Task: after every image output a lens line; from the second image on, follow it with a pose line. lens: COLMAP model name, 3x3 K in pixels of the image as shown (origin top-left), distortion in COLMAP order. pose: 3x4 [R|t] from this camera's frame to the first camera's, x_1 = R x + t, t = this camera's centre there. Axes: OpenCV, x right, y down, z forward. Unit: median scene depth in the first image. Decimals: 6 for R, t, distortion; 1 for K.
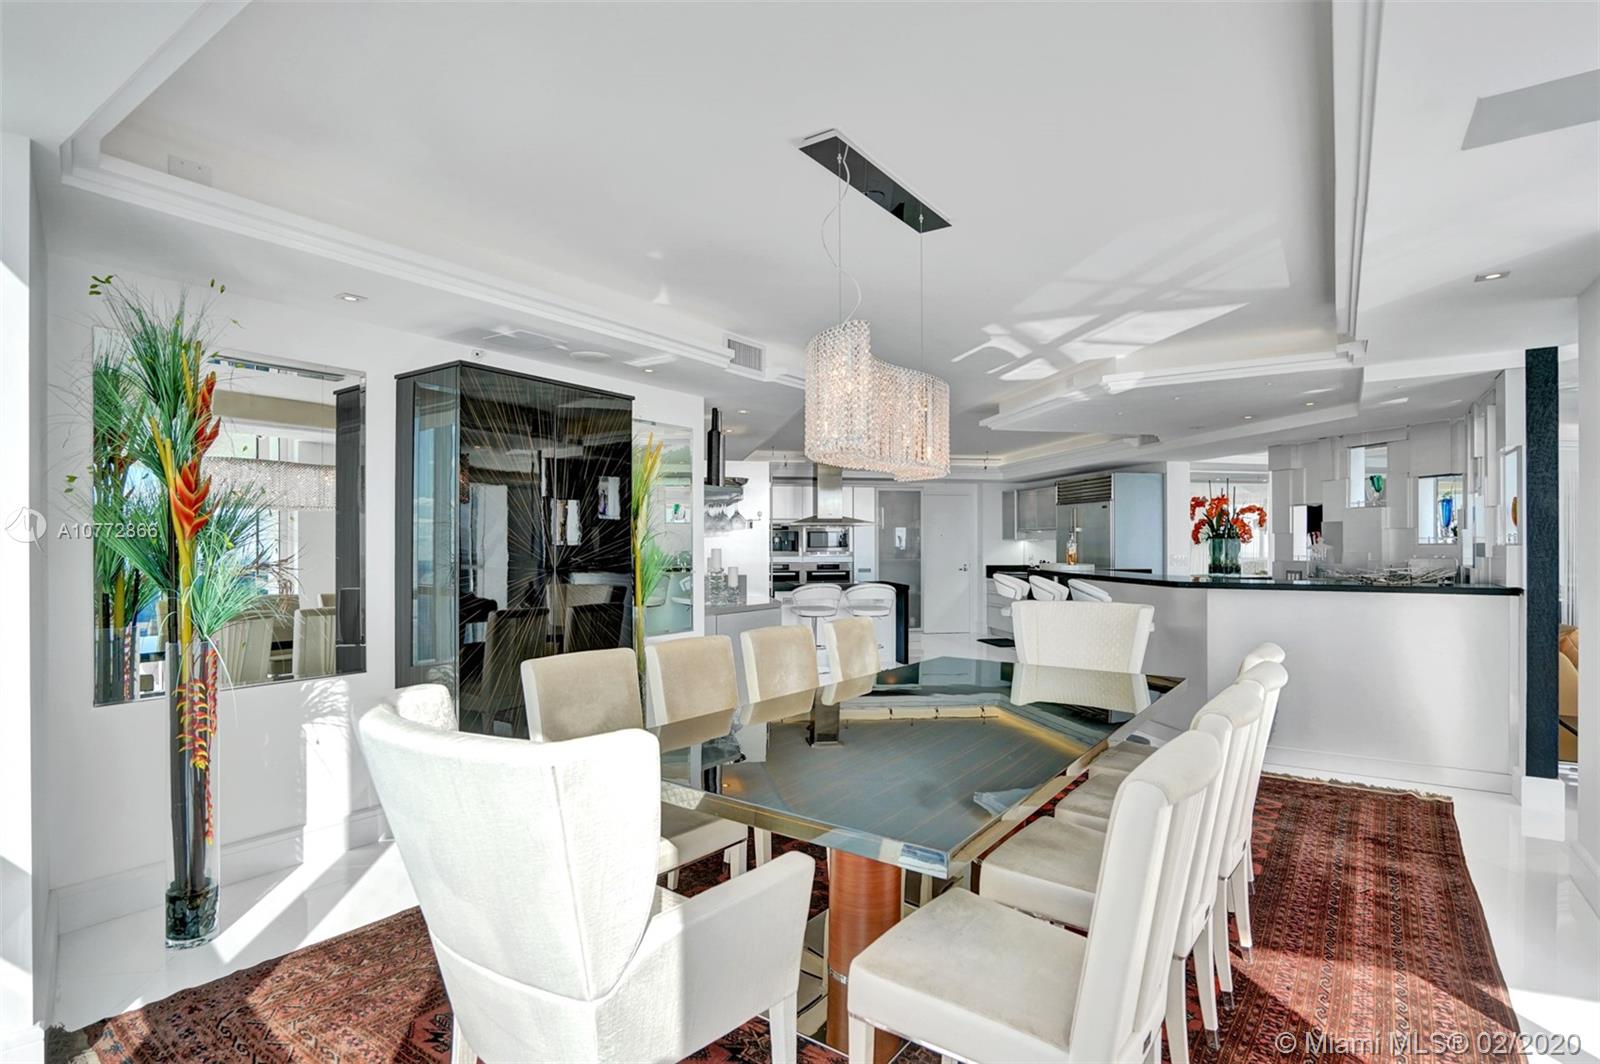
lens RADIAL K [[780.6, 0, 800.0], [0, 780.6, 532.0], [0, 0, 1]] dist [-0.000574, -0.000048]
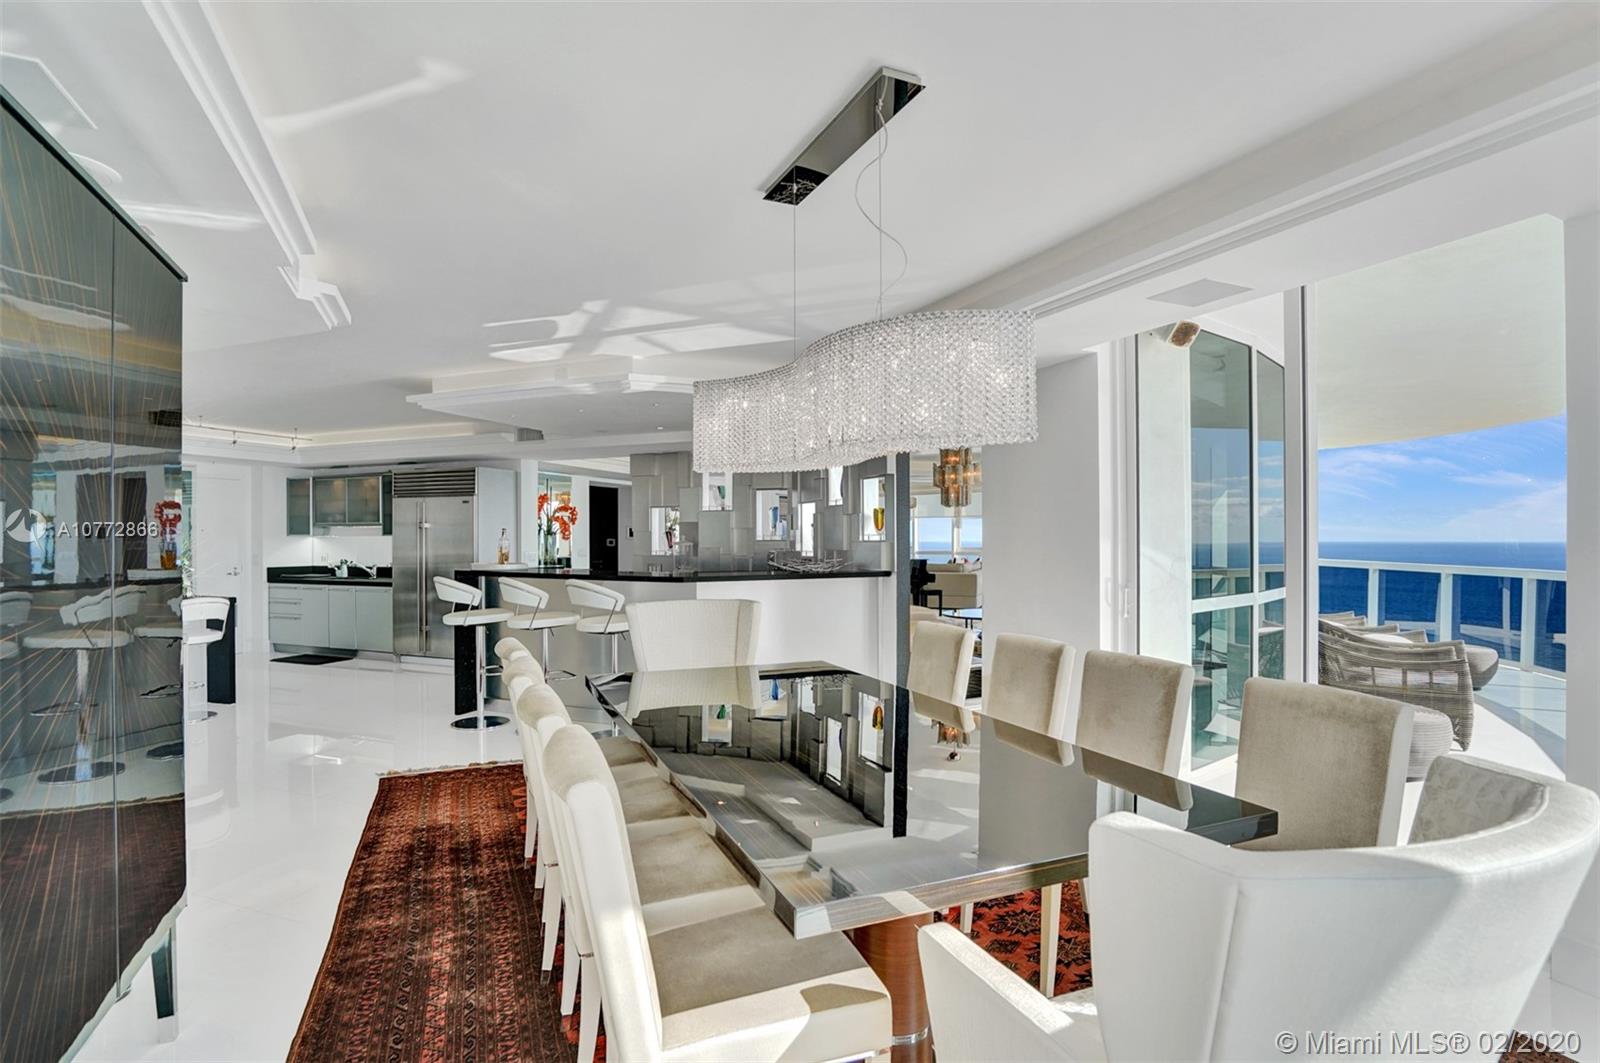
lens RADIAL K [[784.8, 0, 800.0], [0, 784.8, 531.5], [0, 0, 1]] dist [-0.067913, 0.027258]
pose [[0.555414, 0.003349, 0.831567, -0.145936], [-0.008464, 0.999963, 0.001626, -0.001156], [-0.831531, -0.007942, 0.555422, 0.122316]]
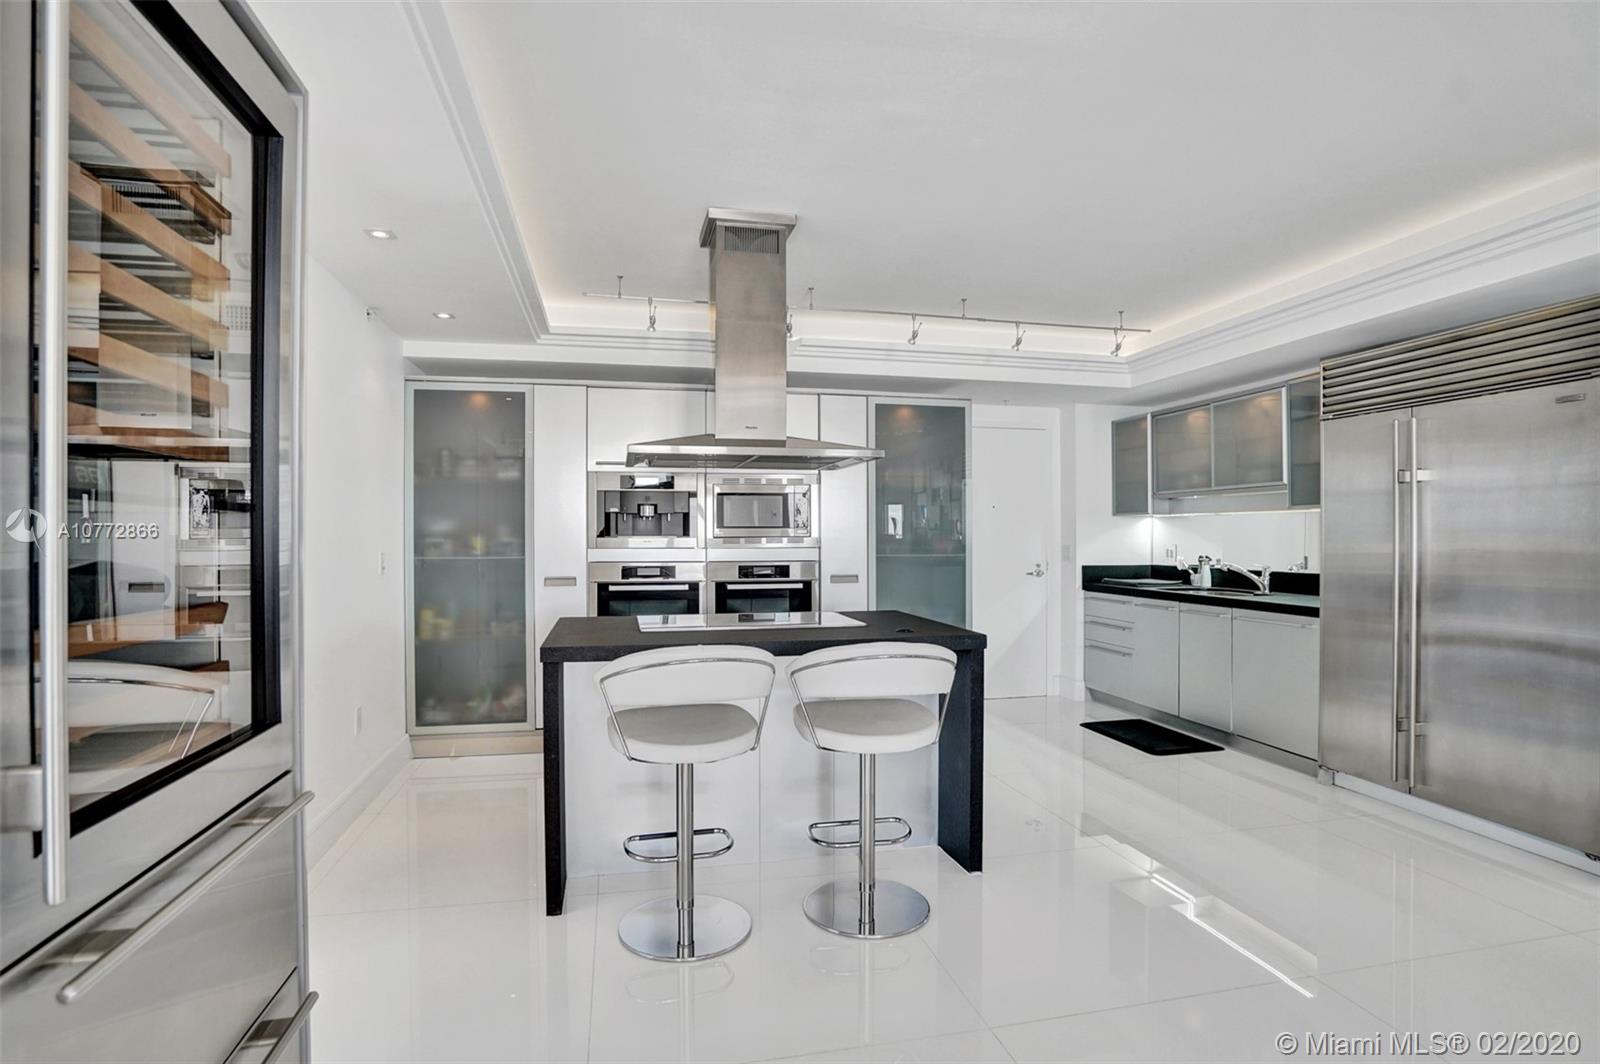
lens RADIAL K [[784.8, 0, 800.0], [0, 784.8, 532.0], [0, 0, 1]] dist [-0.067913, 0.027258]
pose [[0.999630, 0.001731, 0.027157, 0.050929], [-0.002027, 0.999939, 0.010882, 0.019698], [-0.027136, -0.010934, 0.999572, 0.629968]]
